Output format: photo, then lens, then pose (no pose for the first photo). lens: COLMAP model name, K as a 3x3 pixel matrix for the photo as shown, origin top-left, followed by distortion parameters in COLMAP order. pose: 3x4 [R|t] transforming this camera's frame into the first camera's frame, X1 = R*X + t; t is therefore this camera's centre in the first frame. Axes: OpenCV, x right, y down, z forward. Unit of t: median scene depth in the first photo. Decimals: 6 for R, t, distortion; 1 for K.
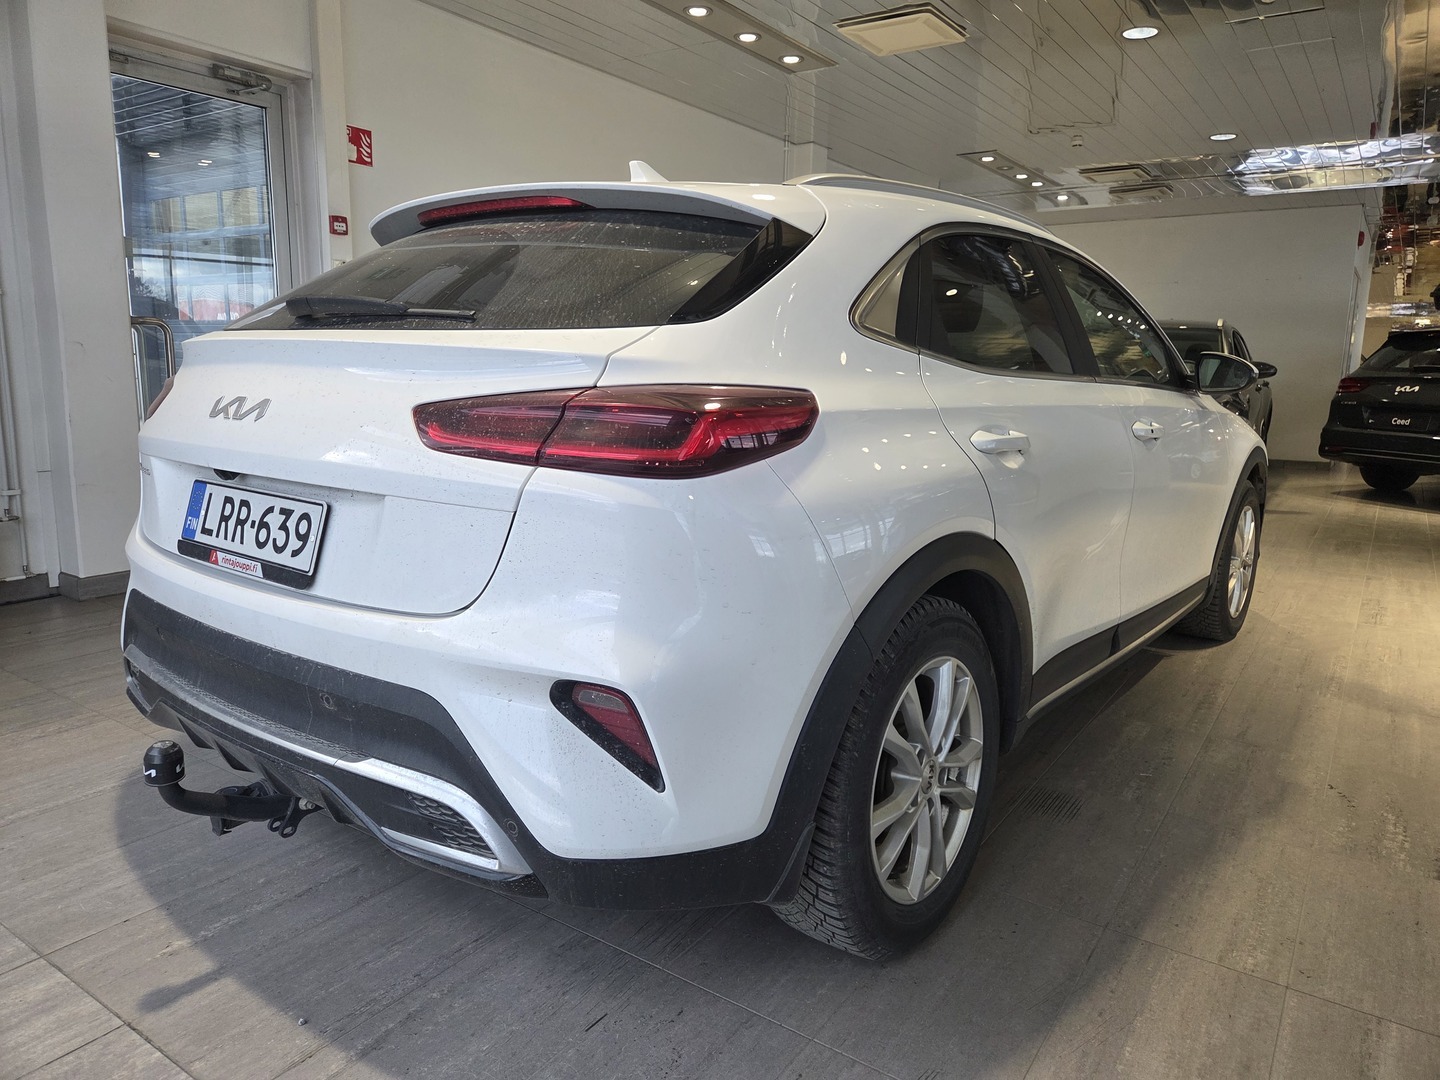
lens RADIAL K [[980.1, 0, 720.0], [0, 980.1, 540.0], [0, 0, 1]] dist [-0.002301, -0.008191]
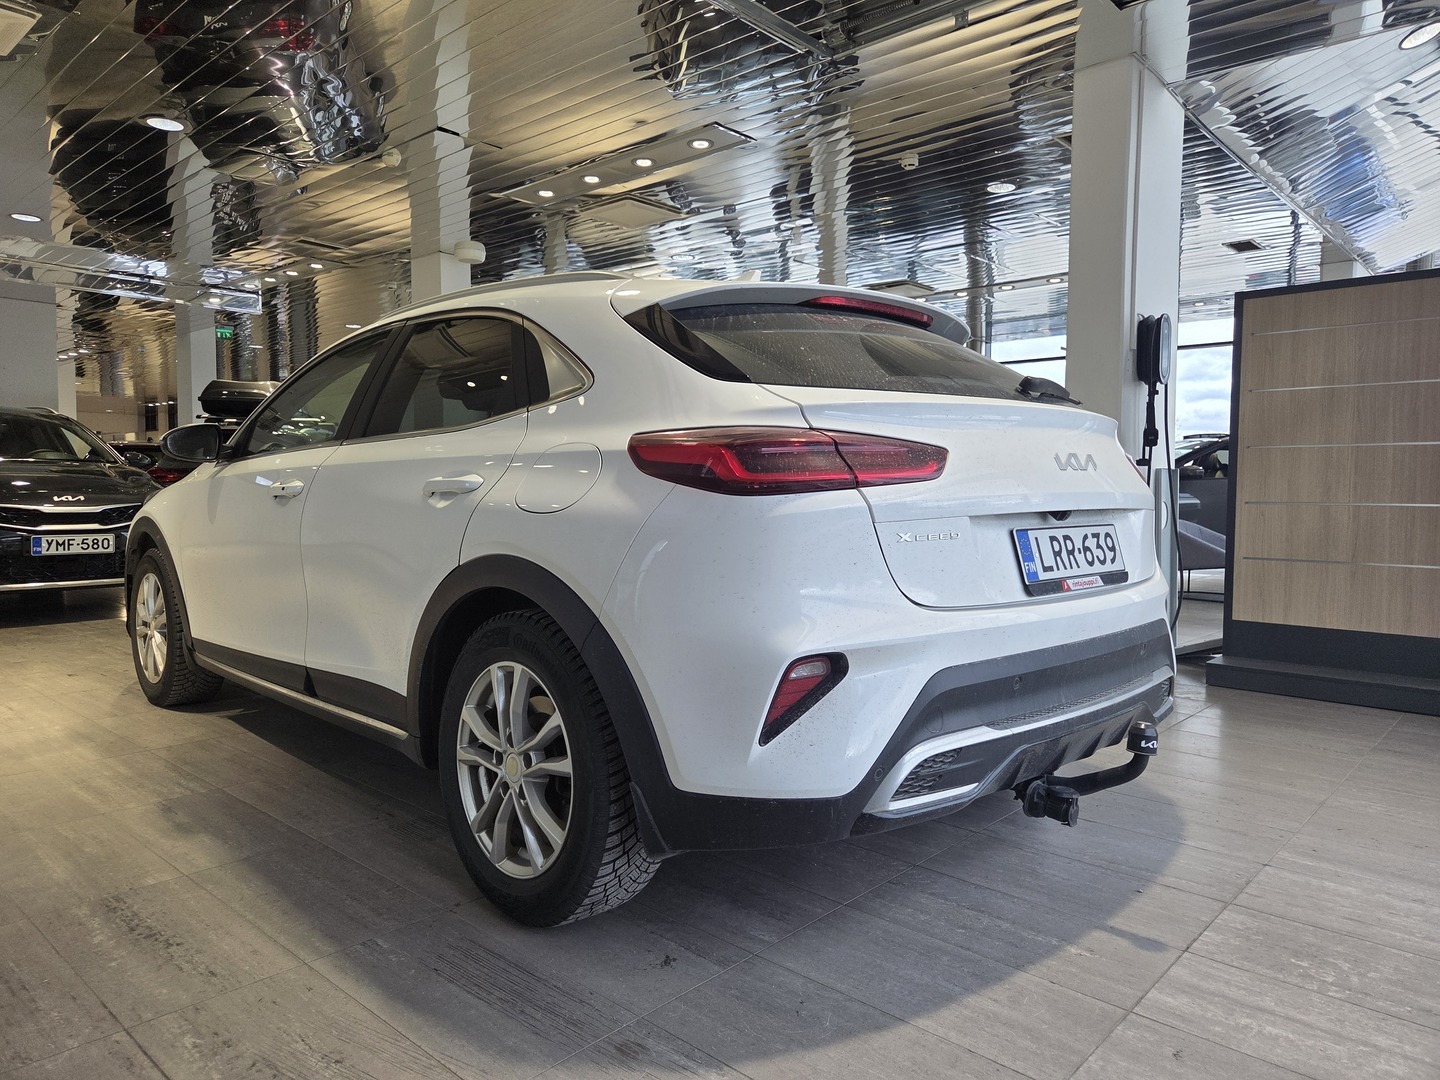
lens RADIAL K [[980.1, 0, 720.0], [0, 980.1, 540.0], [0, 0, 1]] dist [-0.002301, -0.008191]
pose [[0.139140, -0.080760, 0.986974, -1.774588], [0.168954, 0.983992, 0.056697, -0.179295], [-0.975753, 0.158865, 0.150558, 1.235846]]
